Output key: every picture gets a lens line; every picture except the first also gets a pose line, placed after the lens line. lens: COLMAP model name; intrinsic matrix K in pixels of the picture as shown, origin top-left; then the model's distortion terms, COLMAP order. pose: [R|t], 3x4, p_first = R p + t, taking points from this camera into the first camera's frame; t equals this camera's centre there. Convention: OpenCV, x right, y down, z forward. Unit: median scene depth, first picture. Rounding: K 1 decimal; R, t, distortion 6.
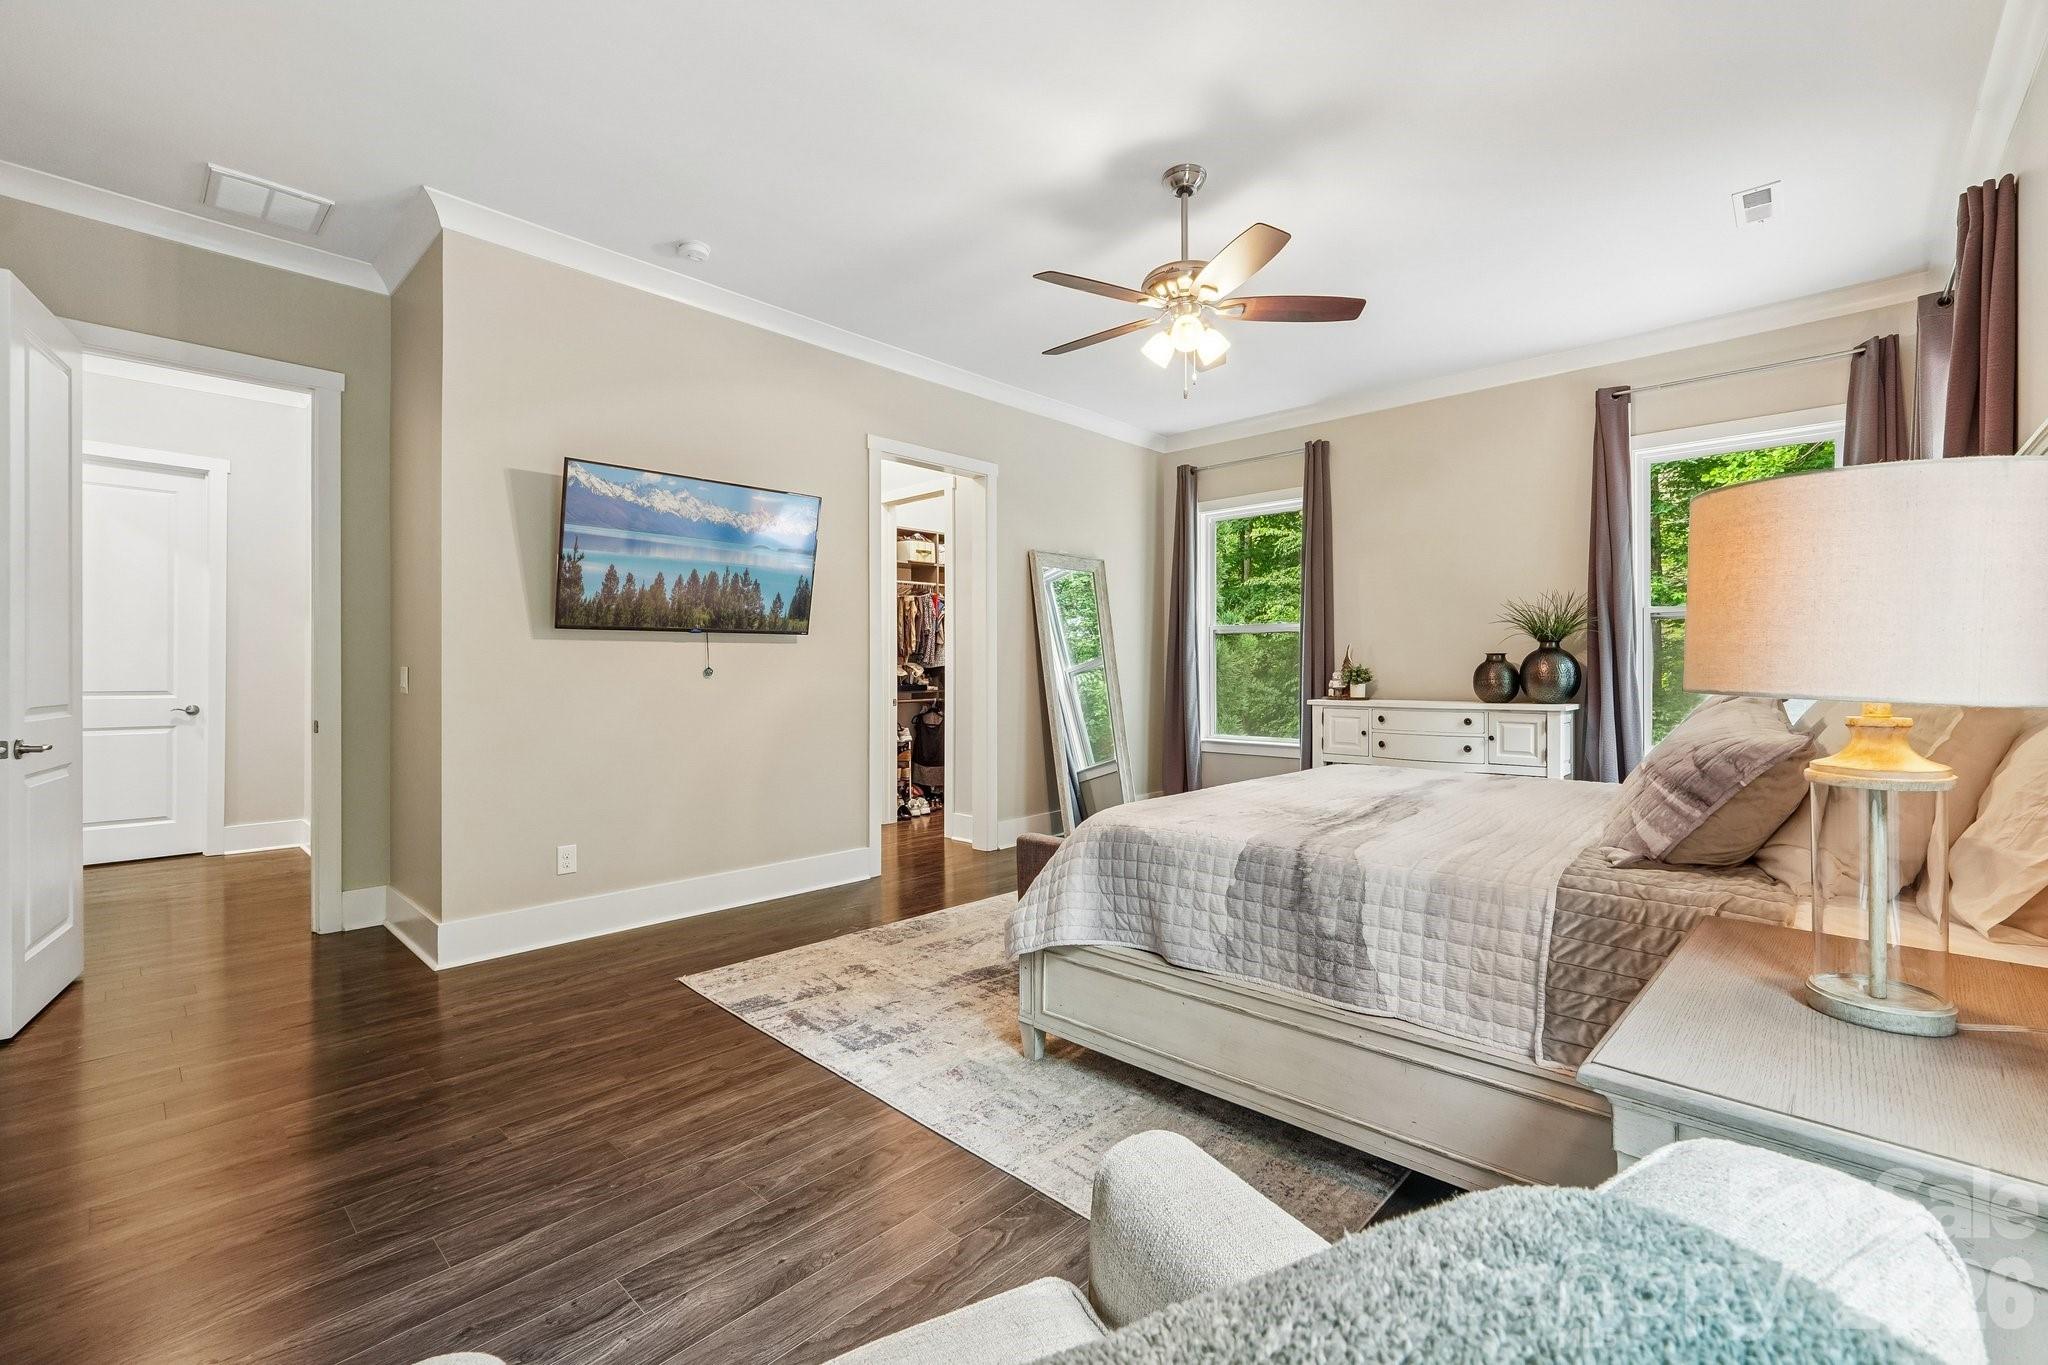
lens RADIAL K [[862.2, 0, 1029.4], [0, 862.2, 677.8], [0, 0, 1]] dist [-0.015775, 0.005932]
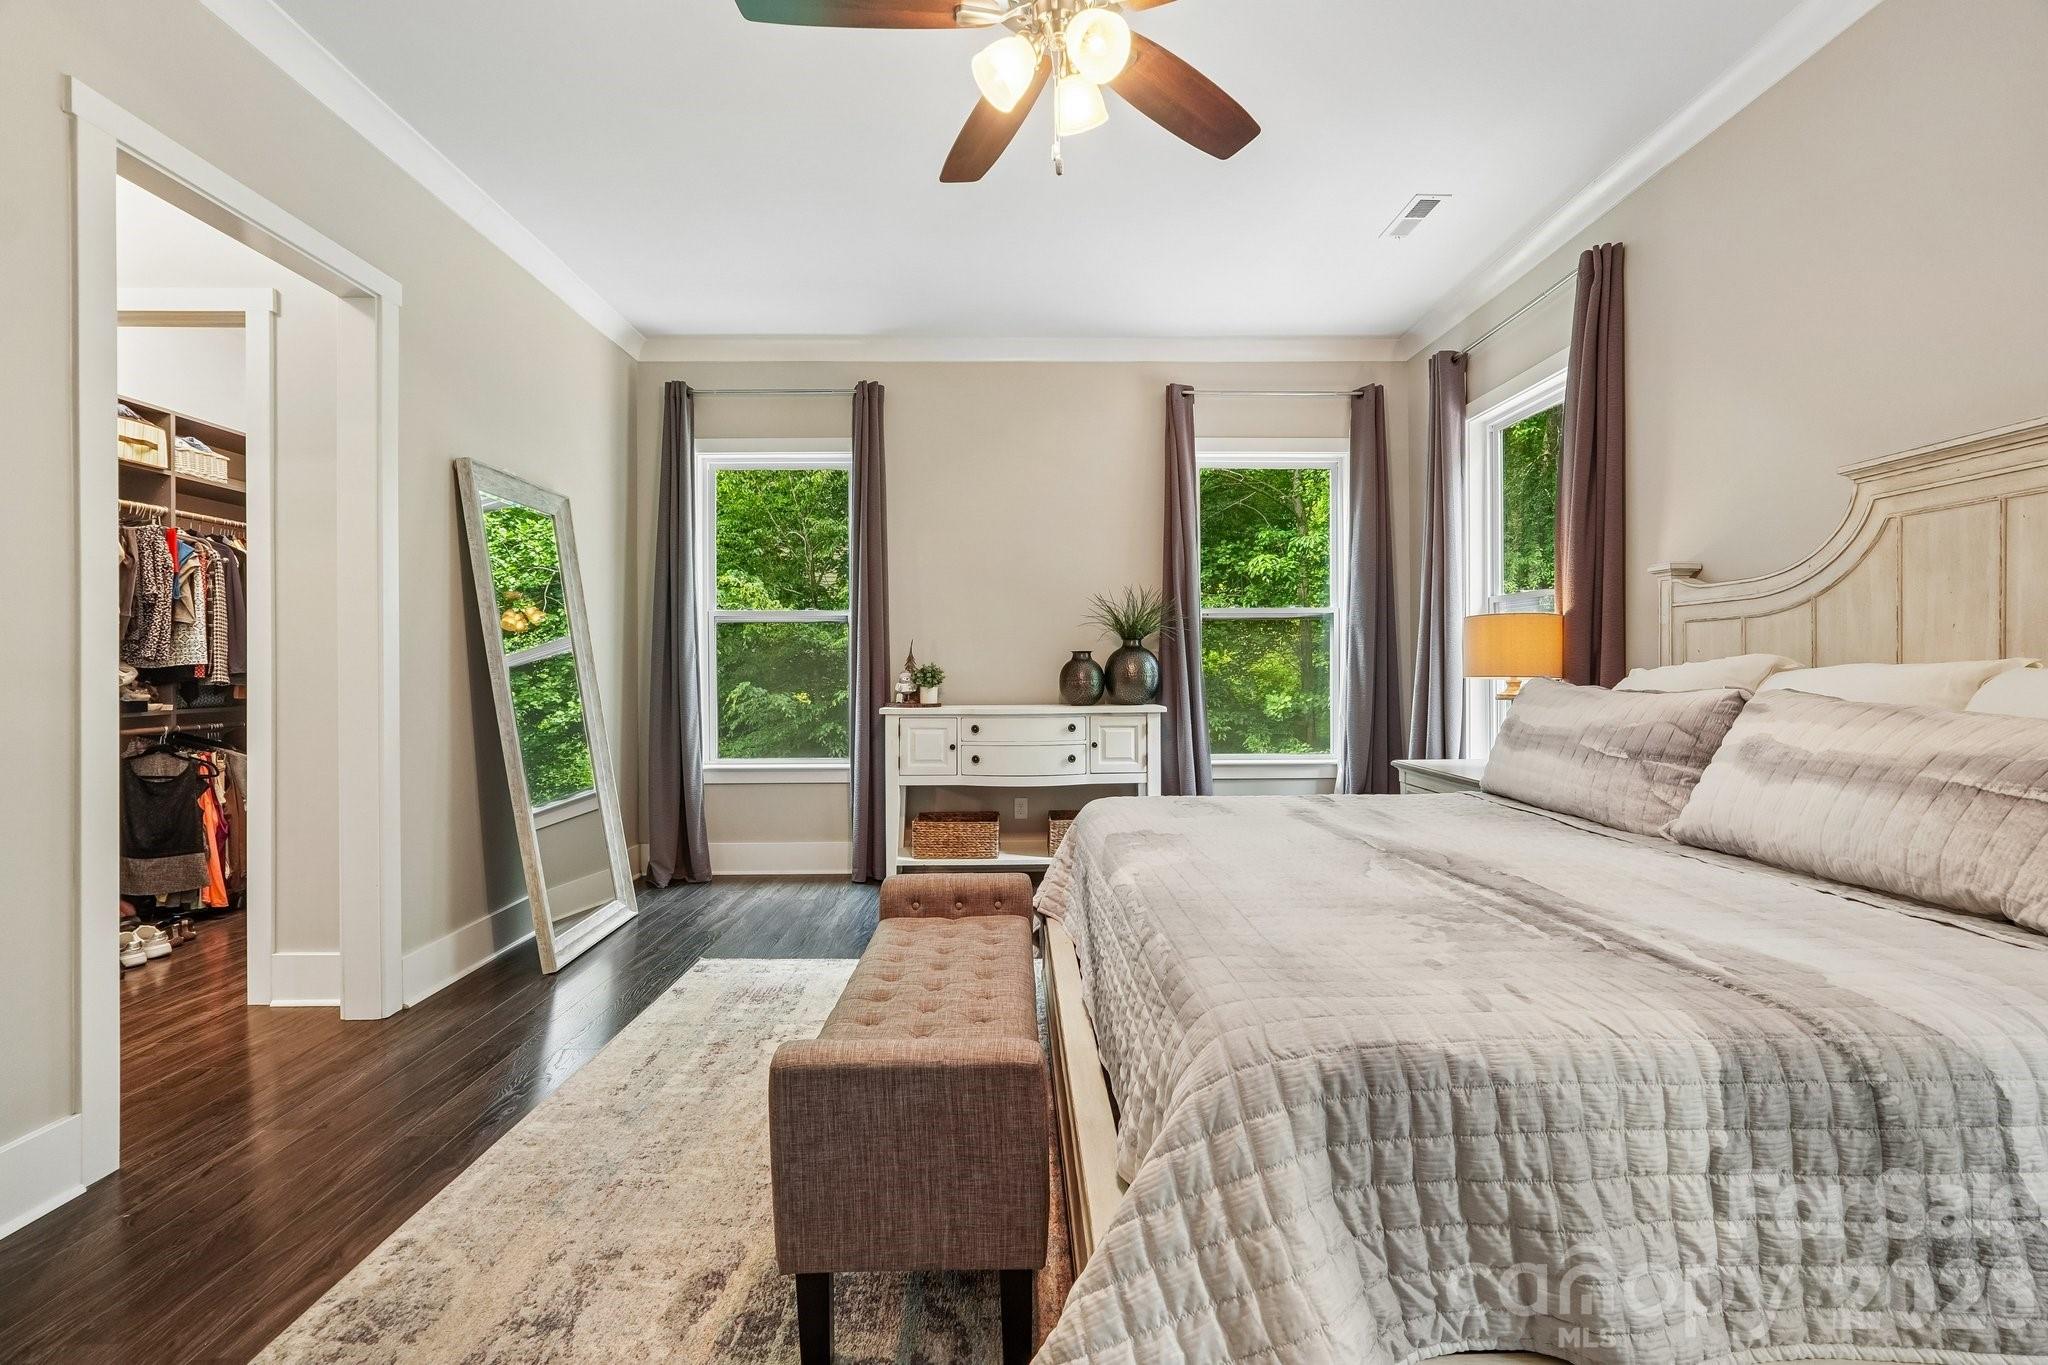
lens RADIAL K [[862.2, 0, 1026.6], [0, 862.2, 673.4], [0, 0, 1]] dist [-0.015775, 0.005932]
pose [[0.722577, -0.003564, 0.691281, -0.135203], [0.009825, 0.999939, -0.005114, -0.000805], [-0.691220, 0.010487, 0.722568, 0.388795]]
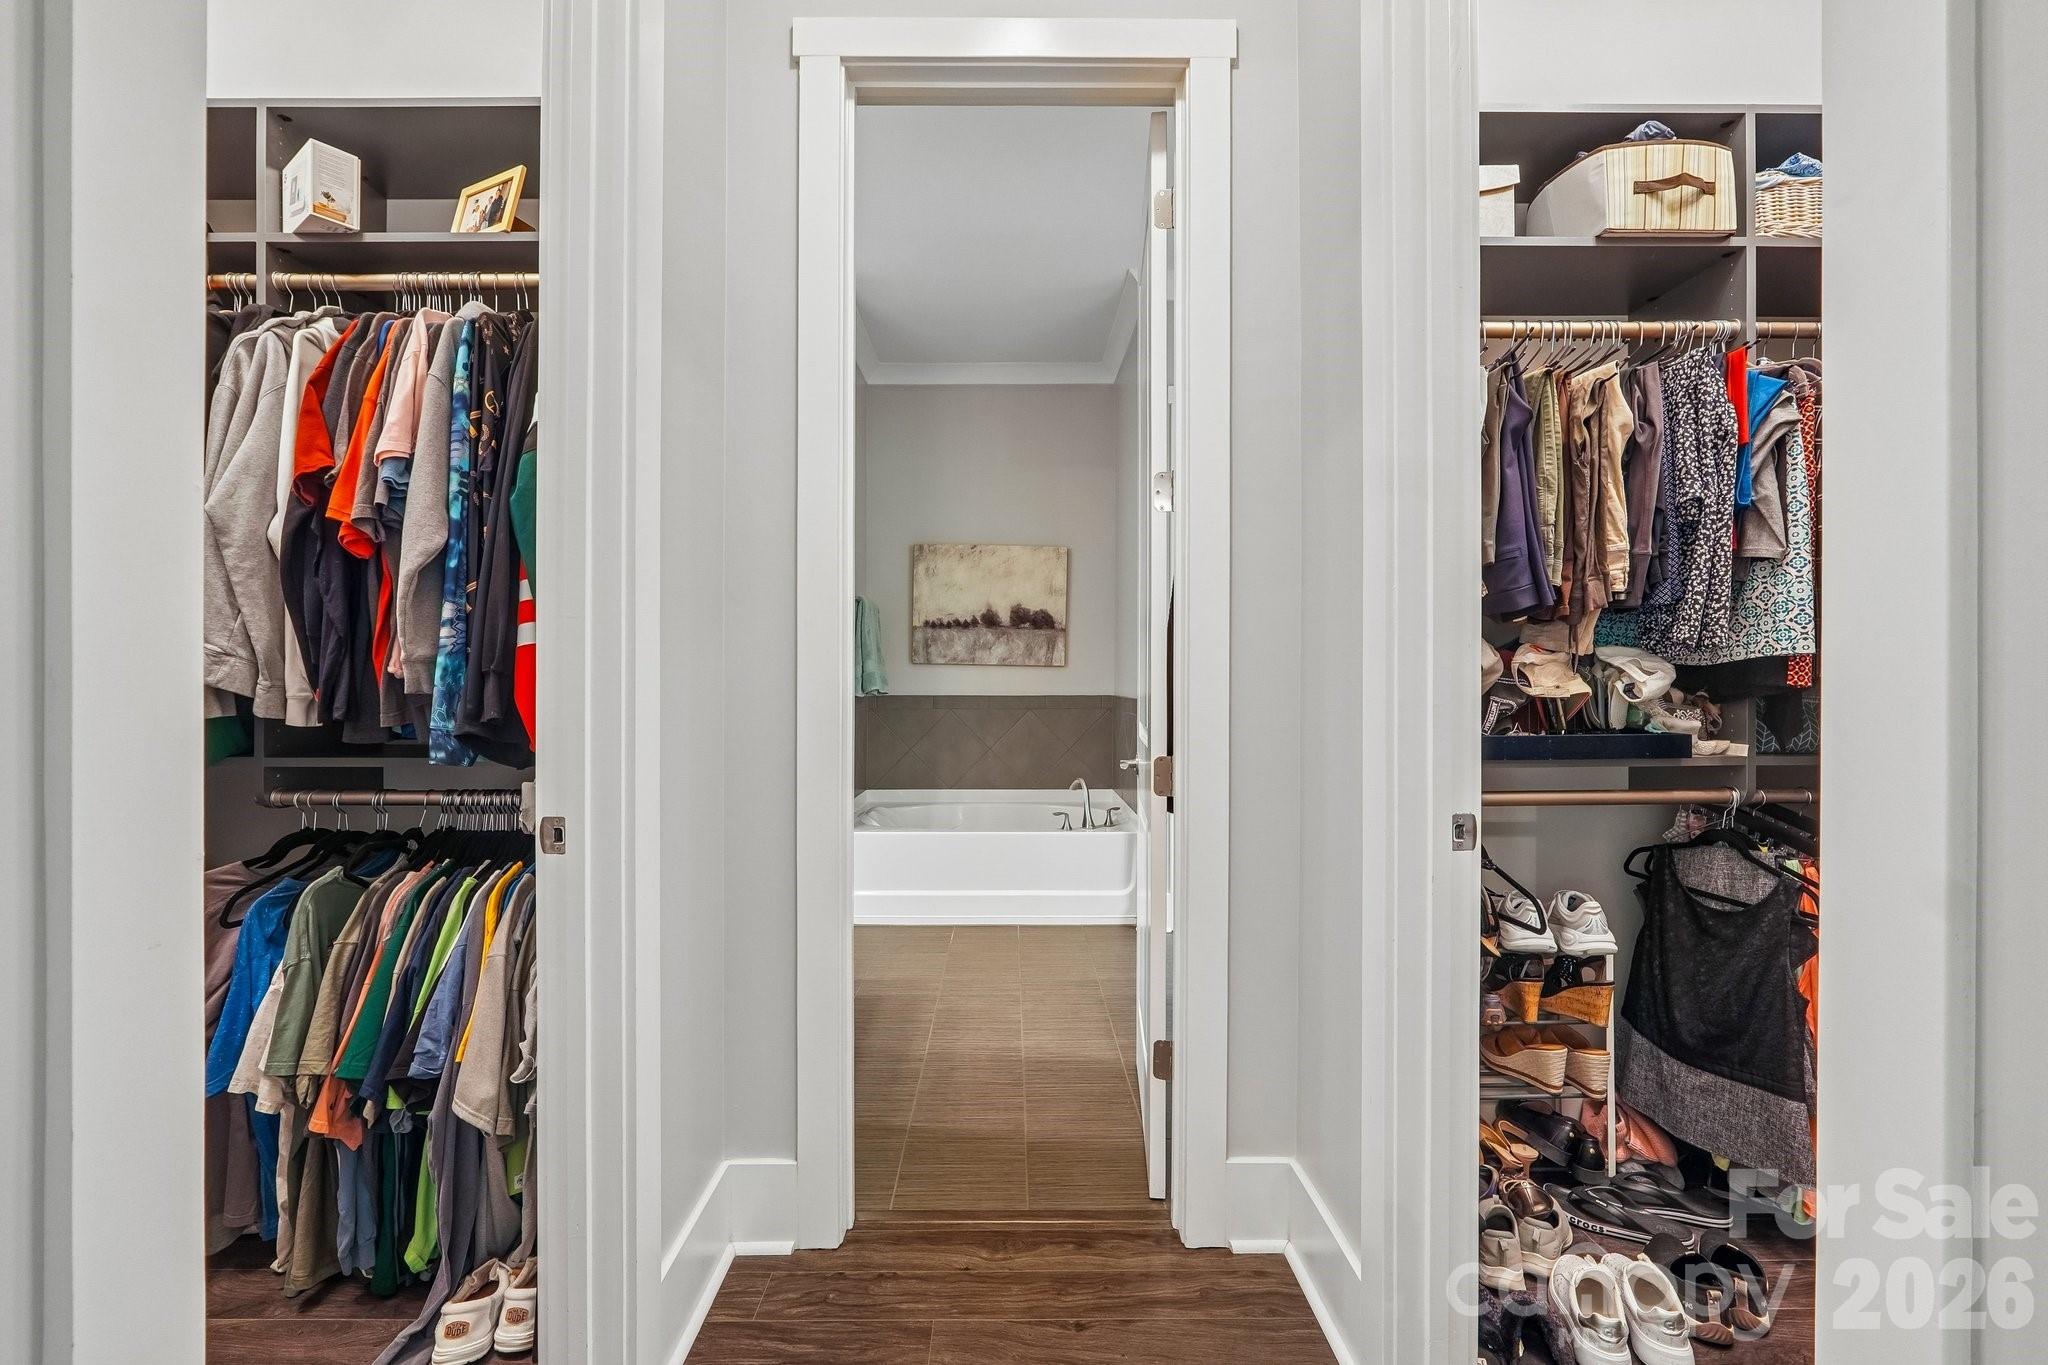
lens RADIAL K [[862.2, 0, 1024.5], [0, 862.2, 683.4], [0, 0, 1]] dist [-0.015775, 0.005932]
pose [[0.676244, -0.000008, -0.736678, -0.100981], [-0.013840, 0.999823, -0.012715, -0.000754], [0.736548, 0.018794, 0.676124, 1.028159]]
